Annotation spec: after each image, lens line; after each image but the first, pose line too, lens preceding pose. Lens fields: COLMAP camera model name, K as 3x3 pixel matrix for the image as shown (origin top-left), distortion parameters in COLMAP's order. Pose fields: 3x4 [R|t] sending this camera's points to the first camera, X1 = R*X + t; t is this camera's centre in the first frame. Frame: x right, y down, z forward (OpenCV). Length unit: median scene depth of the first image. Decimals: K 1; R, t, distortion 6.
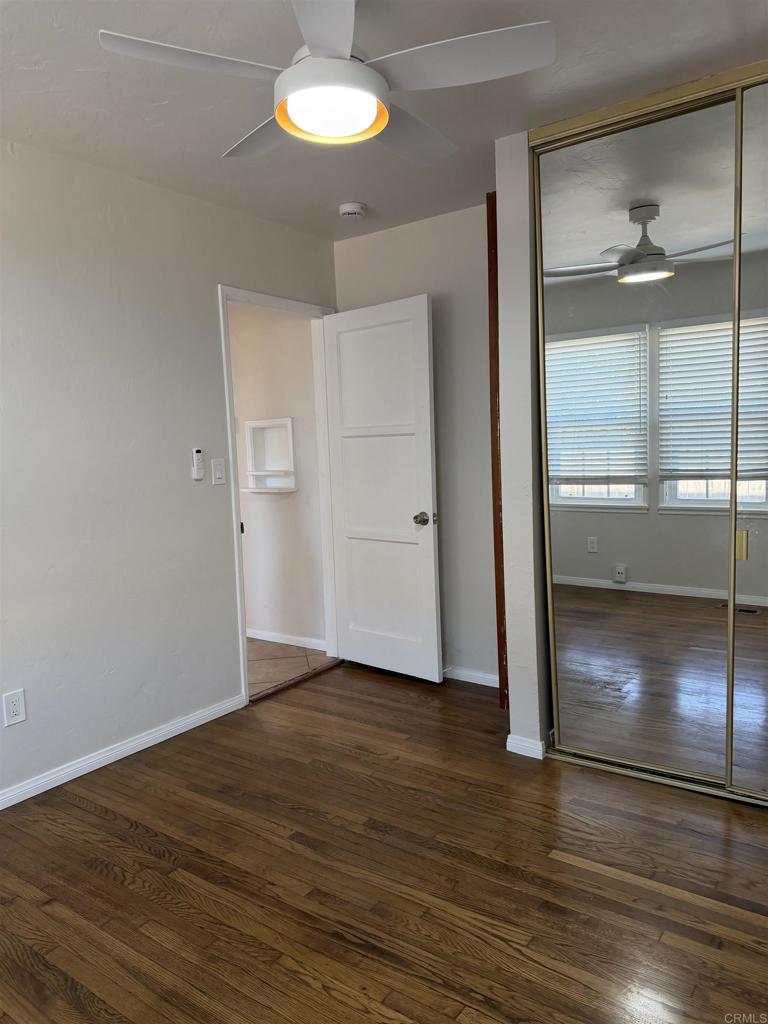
lens RADIAL K [[742.3, 0, 384.0], [0, 742.3, 512.0], [0, 0, 1]] dist [0.008563, -0.006193]
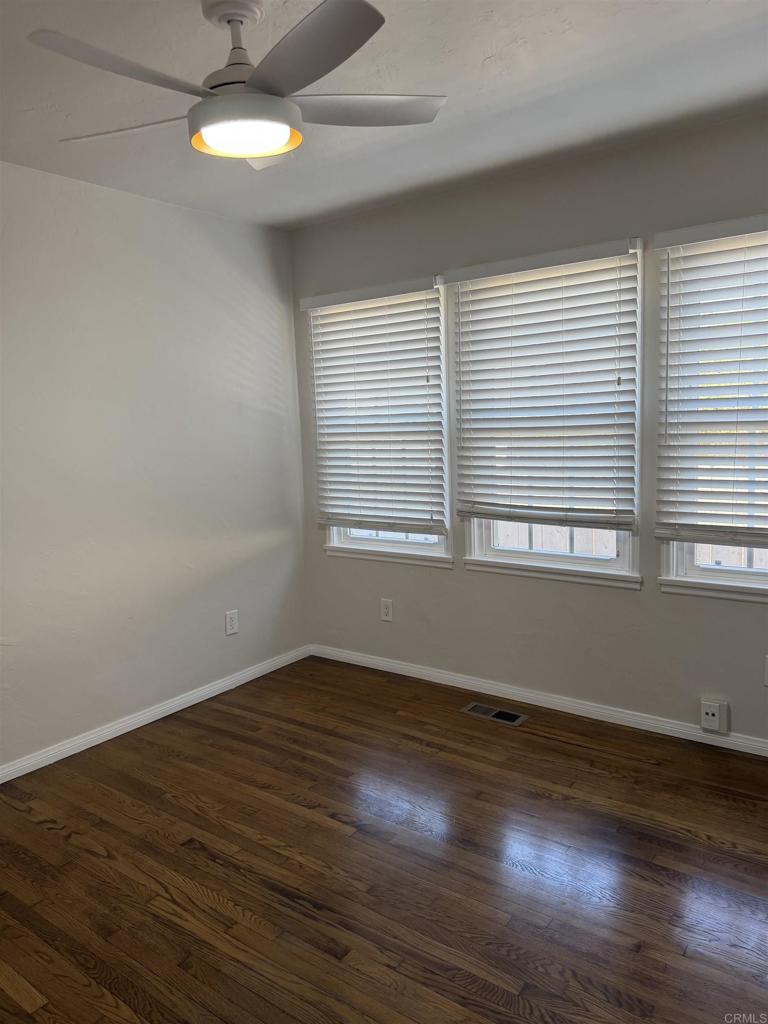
lens RADIAL K [[742.3, 0, 384.0], [0, 742.3, 512.0], [0, 0, 1]] dist [0.008563, -0.006193]
pose [[-0.997036, 0.072809, 0.024861, -0.224494], [0.076586, 0.970051, 0.230514, -0.232551], [-0.007333, 0.231734, -0.972751, 1.899368]]
